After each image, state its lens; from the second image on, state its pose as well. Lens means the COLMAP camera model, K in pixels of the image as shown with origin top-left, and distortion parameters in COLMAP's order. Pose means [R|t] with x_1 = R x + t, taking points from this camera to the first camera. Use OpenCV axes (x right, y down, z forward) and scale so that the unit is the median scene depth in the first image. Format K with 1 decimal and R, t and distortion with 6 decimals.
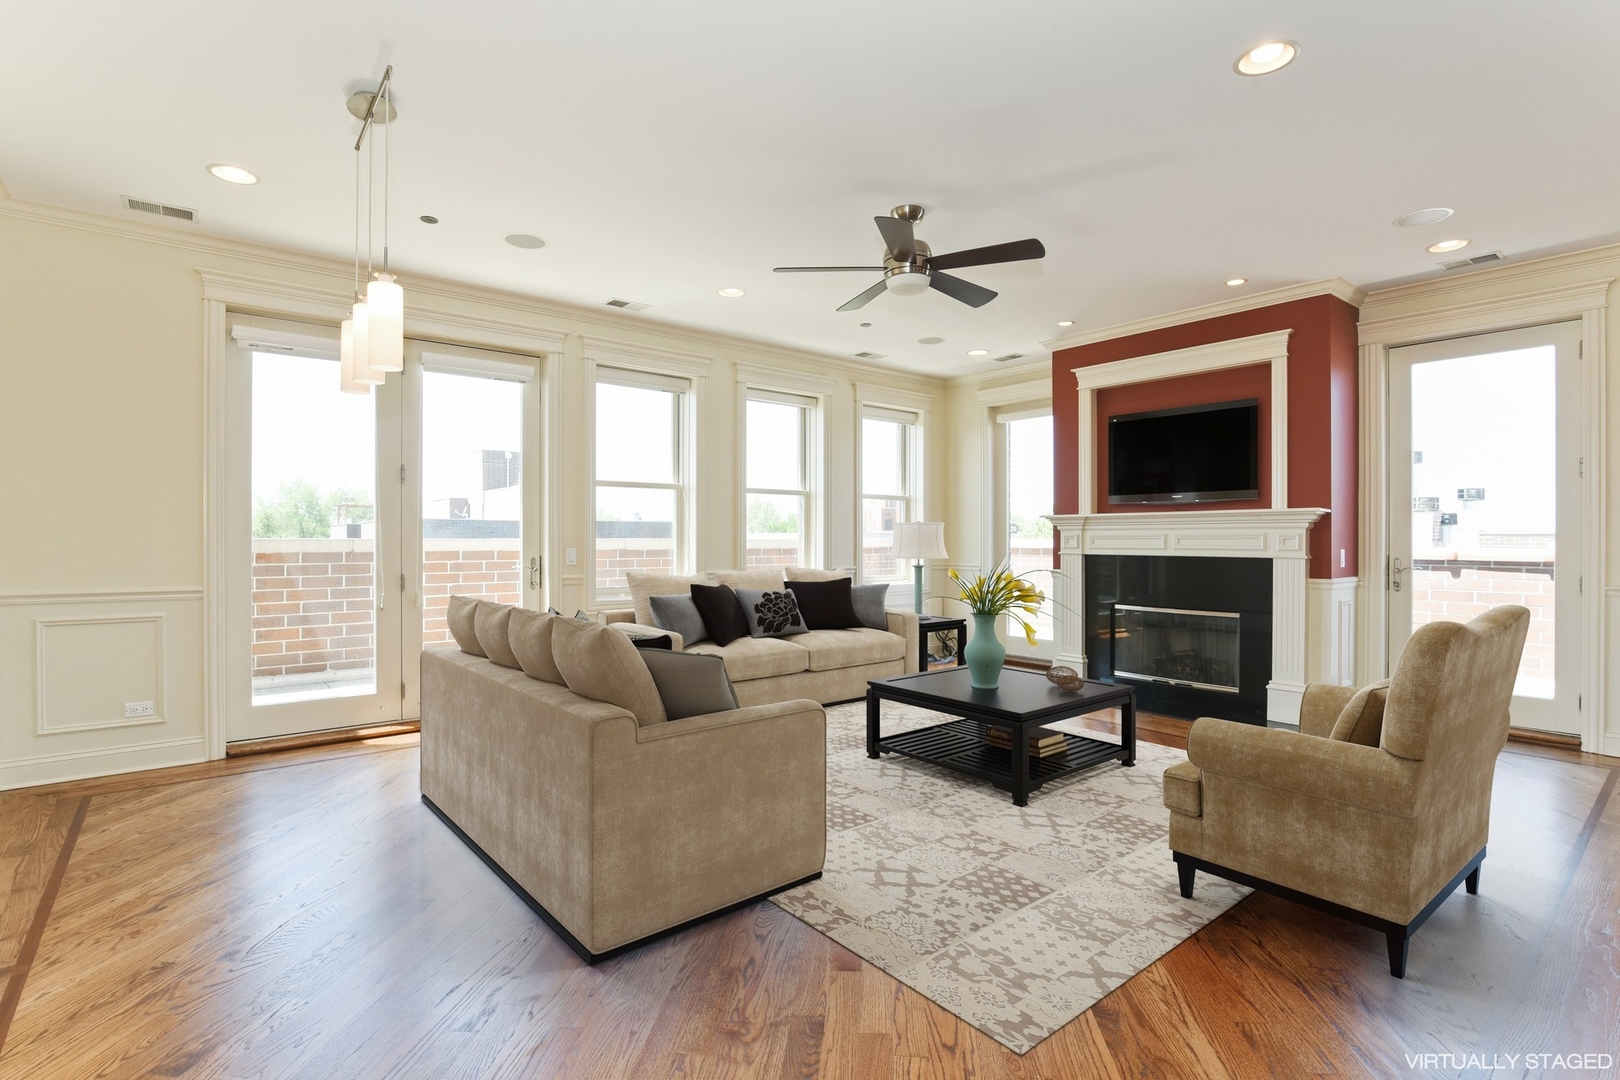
lens RADIAL K [[759.6, 0, 810.0], [0, 759.6, 540.0], [0, 0, 1]] dist [-0.001666, -0.000414]
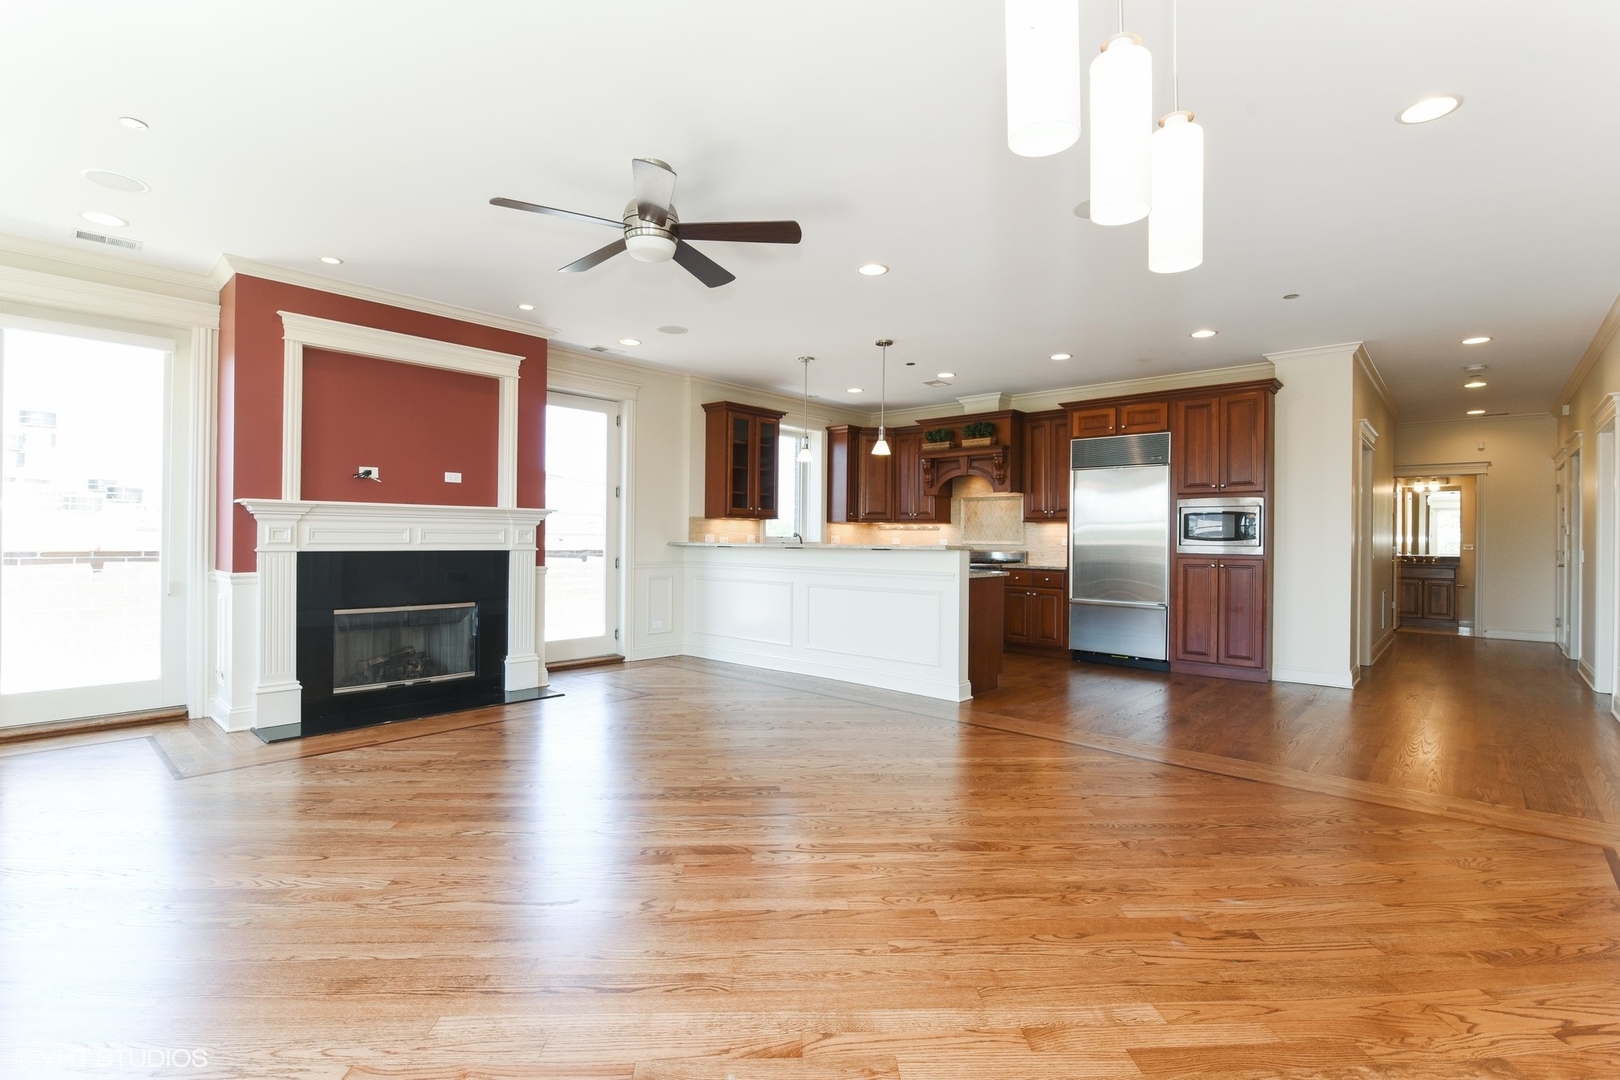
lens RADIAL K [[751.9, 0, 812.4], [0, 751.9, 547.2], [0, 0, 1]] dist [0.001119, -0.050141]
pose [[-0.140330, -0.013727, 0.990010, -0.488466], [-0.010916, 0.999865, 0.012316, -0.000605], [-0.990045, -0.009079, -0.140461, 0.588383]]
